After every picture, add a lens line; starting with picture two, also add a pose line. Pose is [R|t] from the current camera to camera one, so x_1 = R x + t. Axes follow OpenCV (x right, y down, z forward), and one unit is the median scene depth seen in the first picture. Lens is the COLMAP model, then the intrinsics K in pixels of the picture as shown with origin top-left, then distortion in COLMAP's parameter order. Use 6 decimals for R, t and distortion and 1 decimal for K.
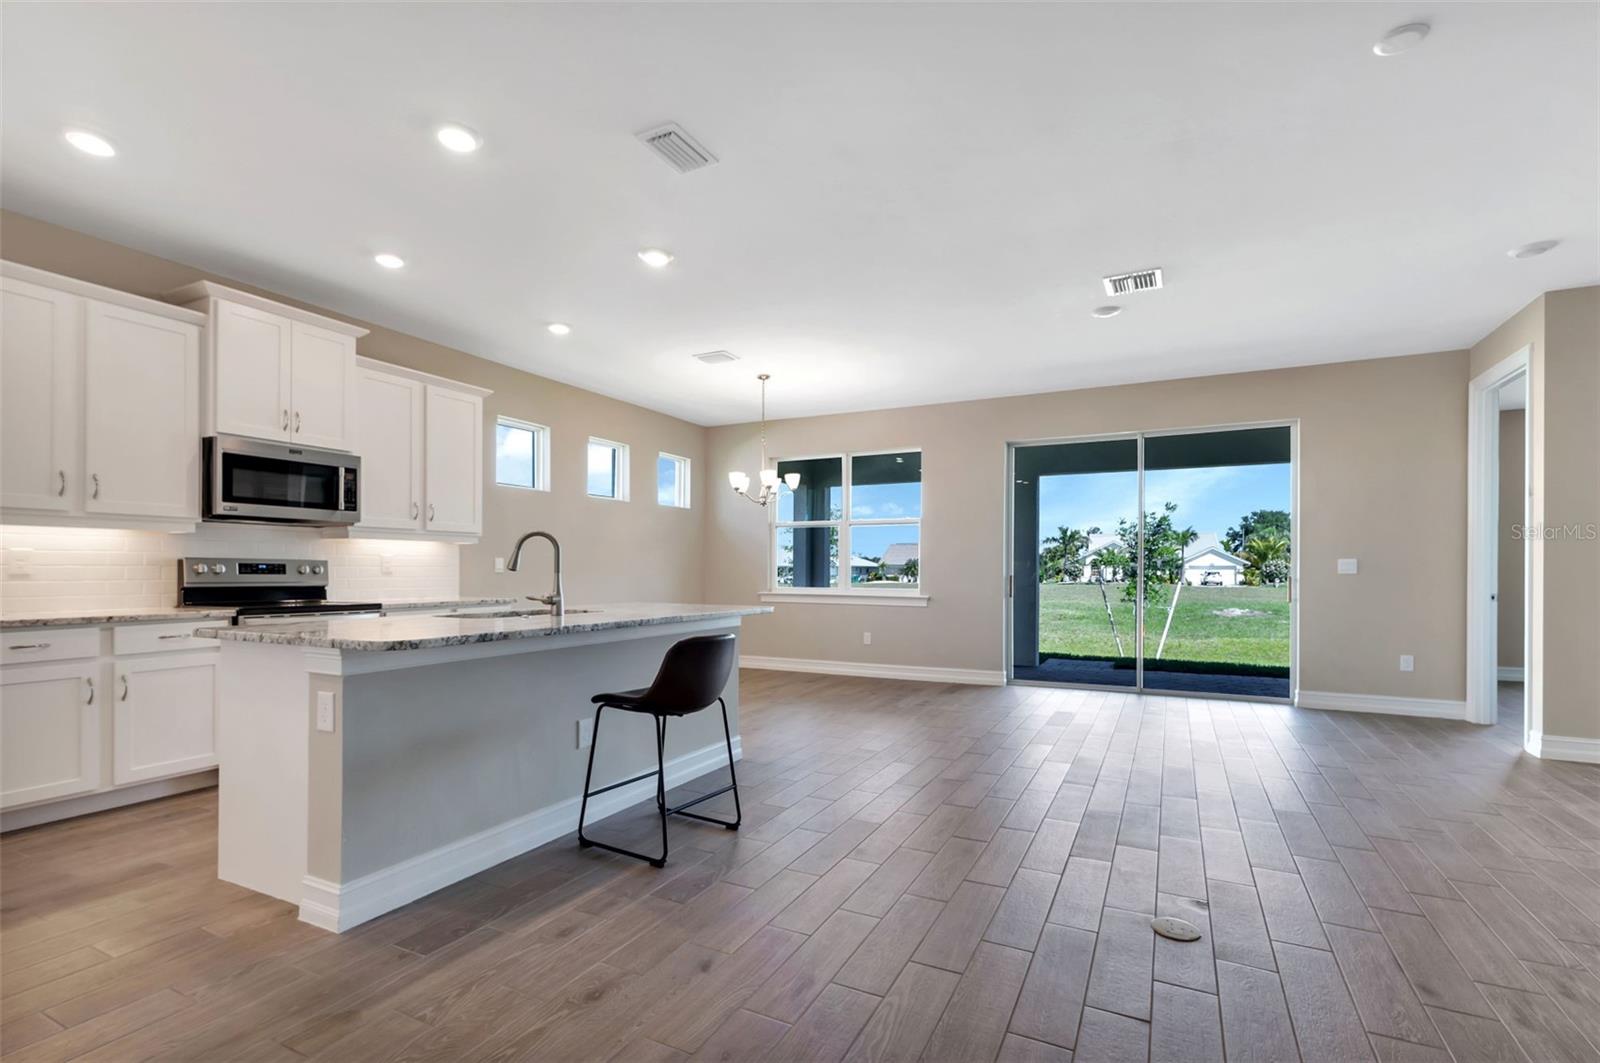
lens RADIAL K [[727.7, 0, 815.4], [0, 727.7, 568.8], [0, 0, 1]] dist [0.003121, 0.000072]
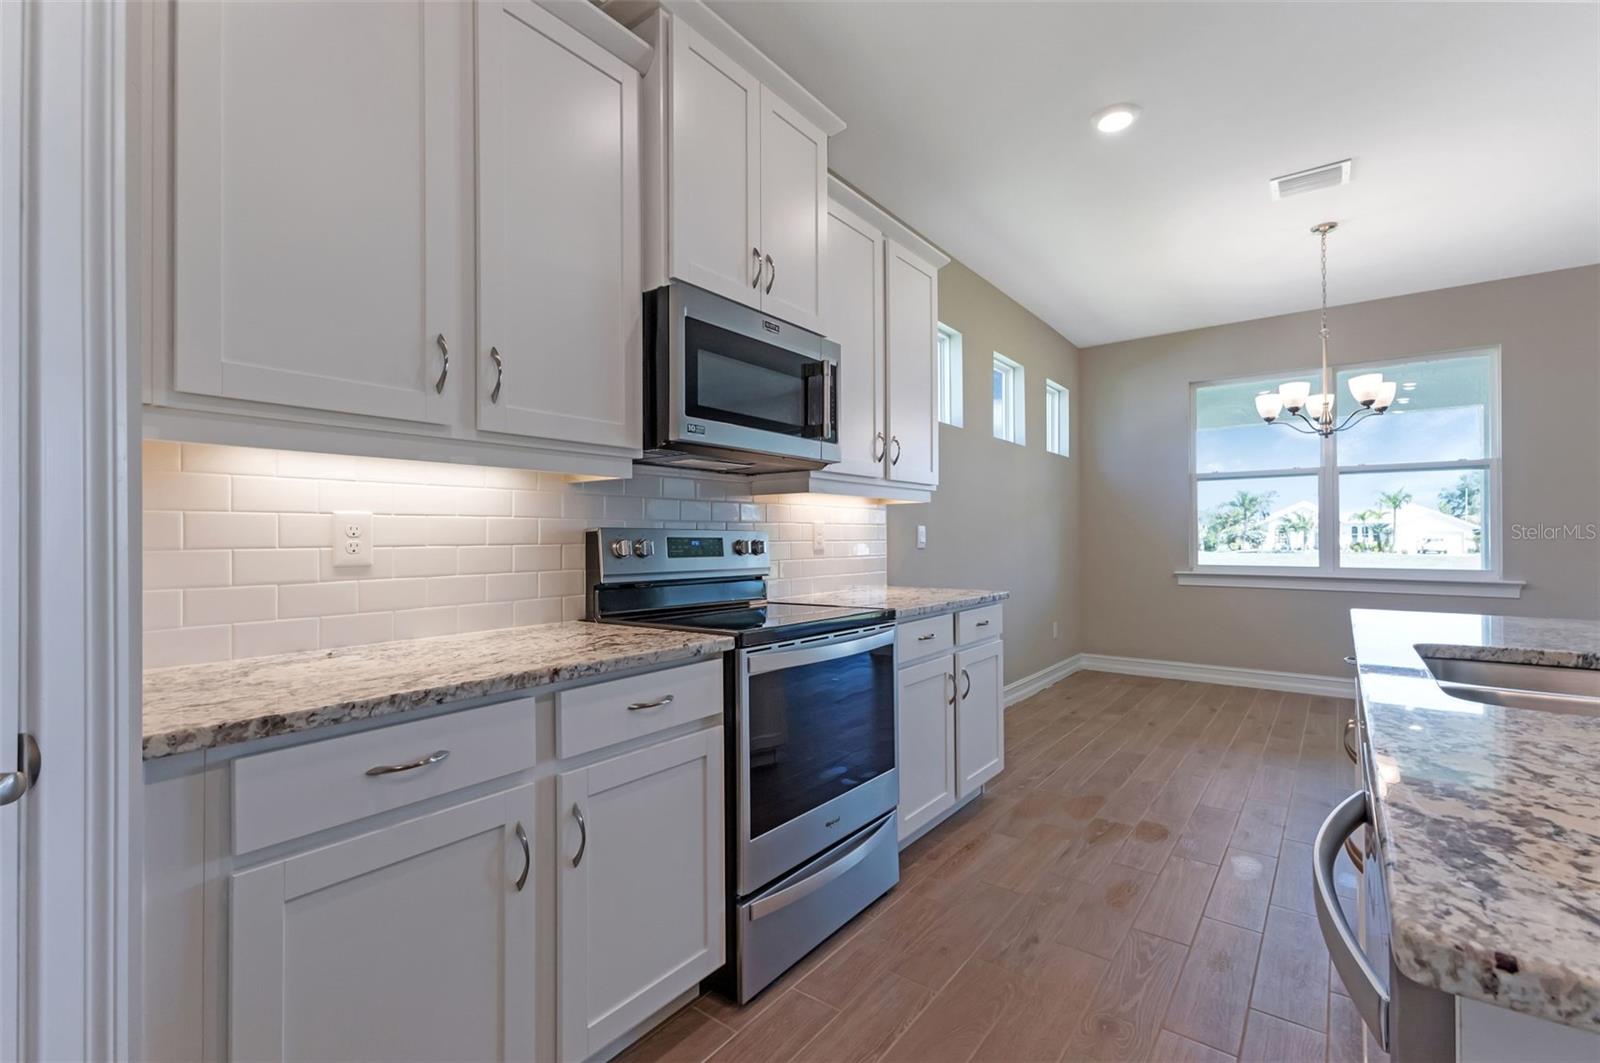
lens RADIAL K [[707.8, 0, 803.9], [0, 707.8, 534.9], [0, 0, 1]] dist [0.004685, 0.000138]
pose [[0.981901, -0.005278, -0.189321, -0.551381], [0.004737, 0.999983, -0.003308, -0.006813], [0.189335, 0.002351, 0.981910, 0.463343]]
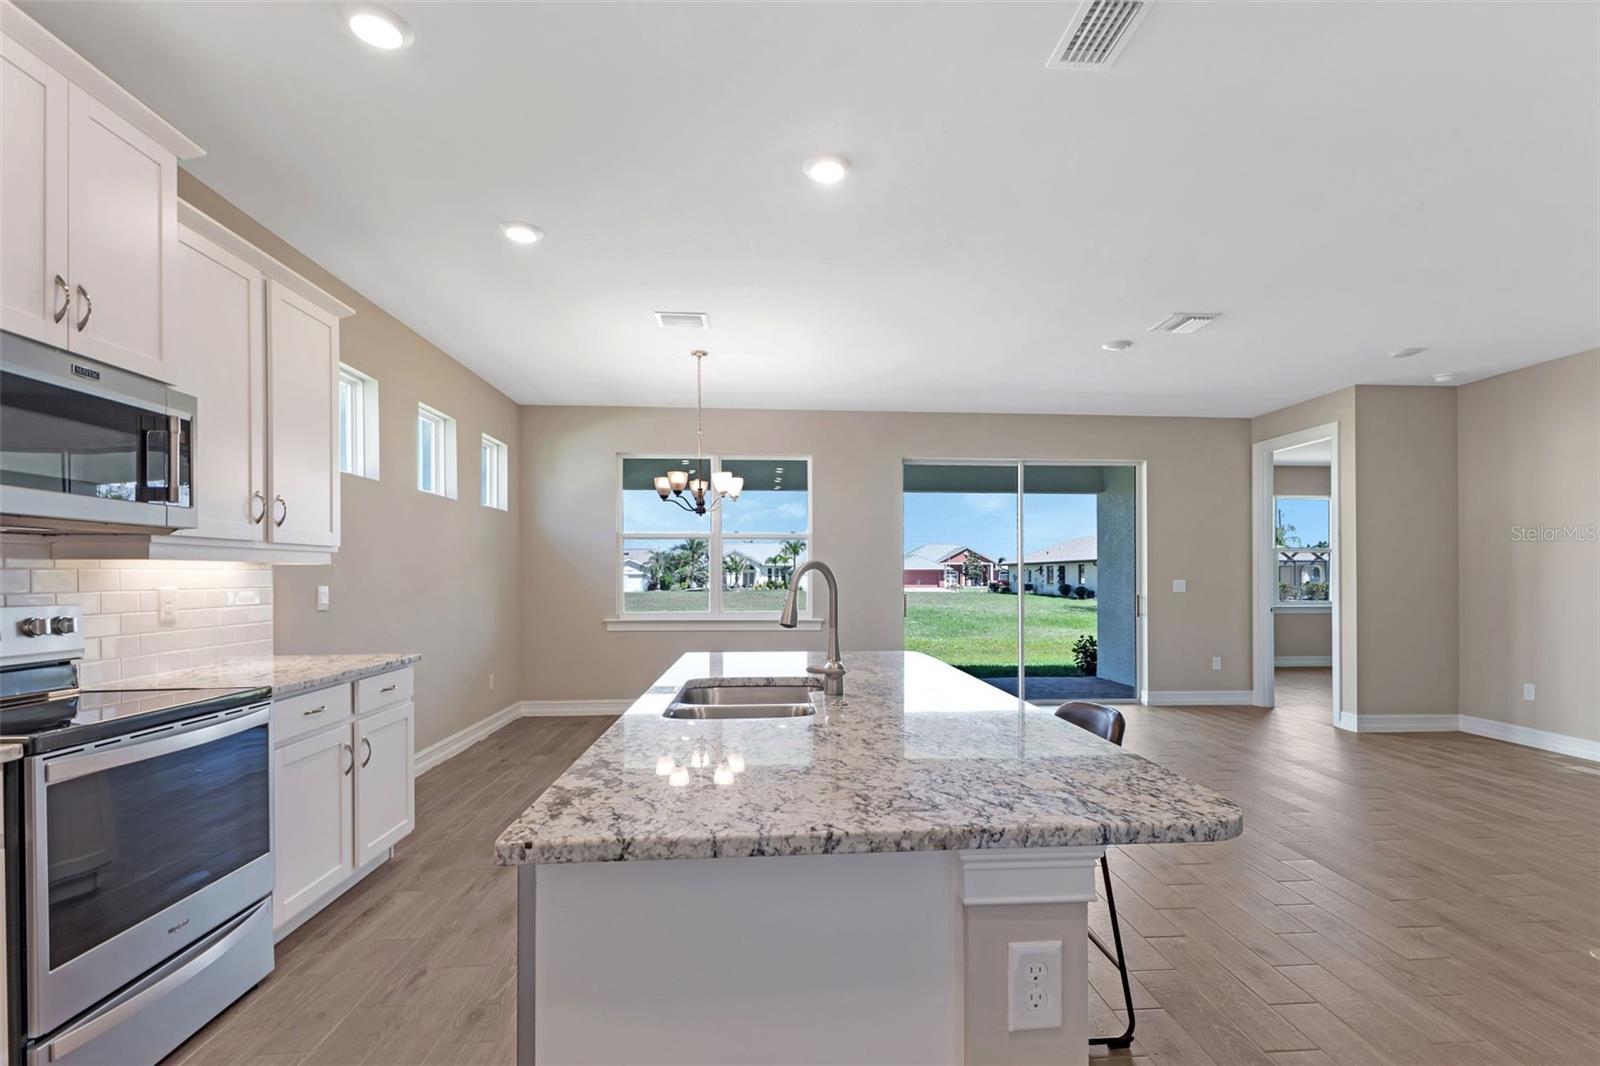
lens RADIAL K [[730.7, 0, 831.1], [0, 730.7, 575.7], [0, 0, 1]] dist [0.011574, -0.004289]
pose [[0.853030, -0.003290, 0.521851, -0.517906], [0.002396, 0.999994, 0.002389, -0.031741], [-0.521856, -0.000787, 0.853033, 0.341329]]
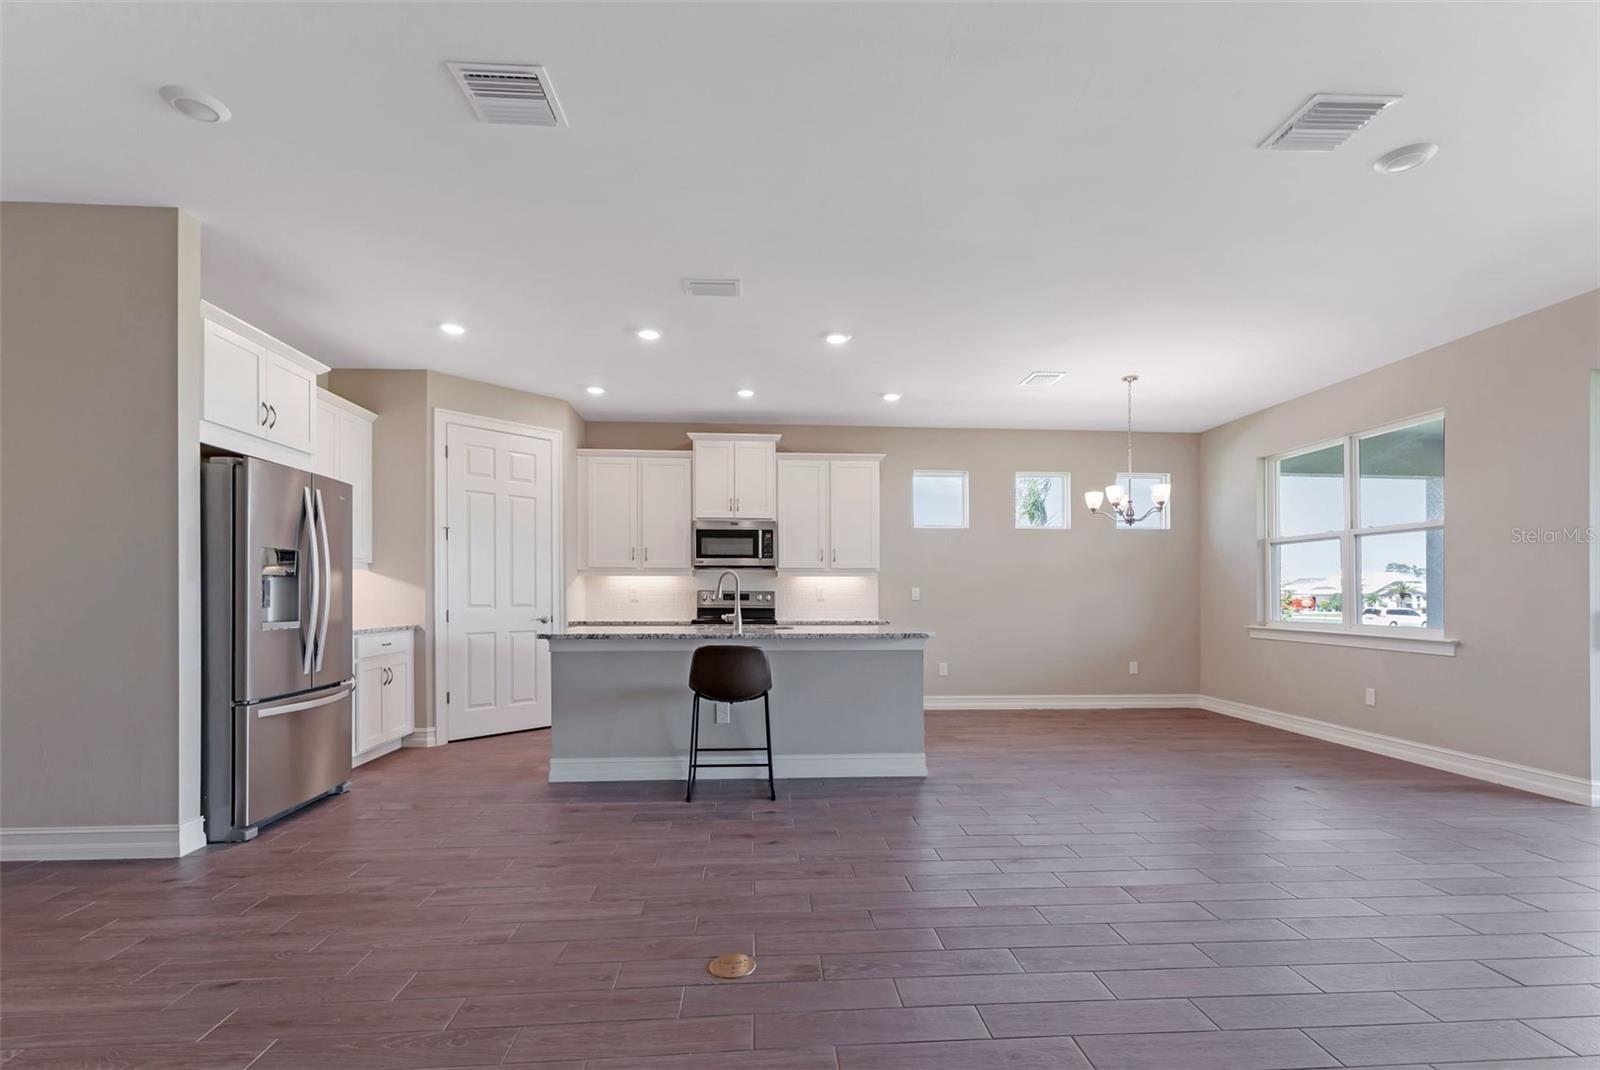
lens RADIAL K [[735.8, 0, 801.0], [0, 735.8, 590.5], [0, 0, 1]] dist [0.001929, 0.000226]
pose [[0.497881, -0.008216, -0.867206, 0.703710], [-0.000218, 0.999954, -0.009599, 0.001267], [0.867245, 0.004968, 0.497856, 0.300434]]
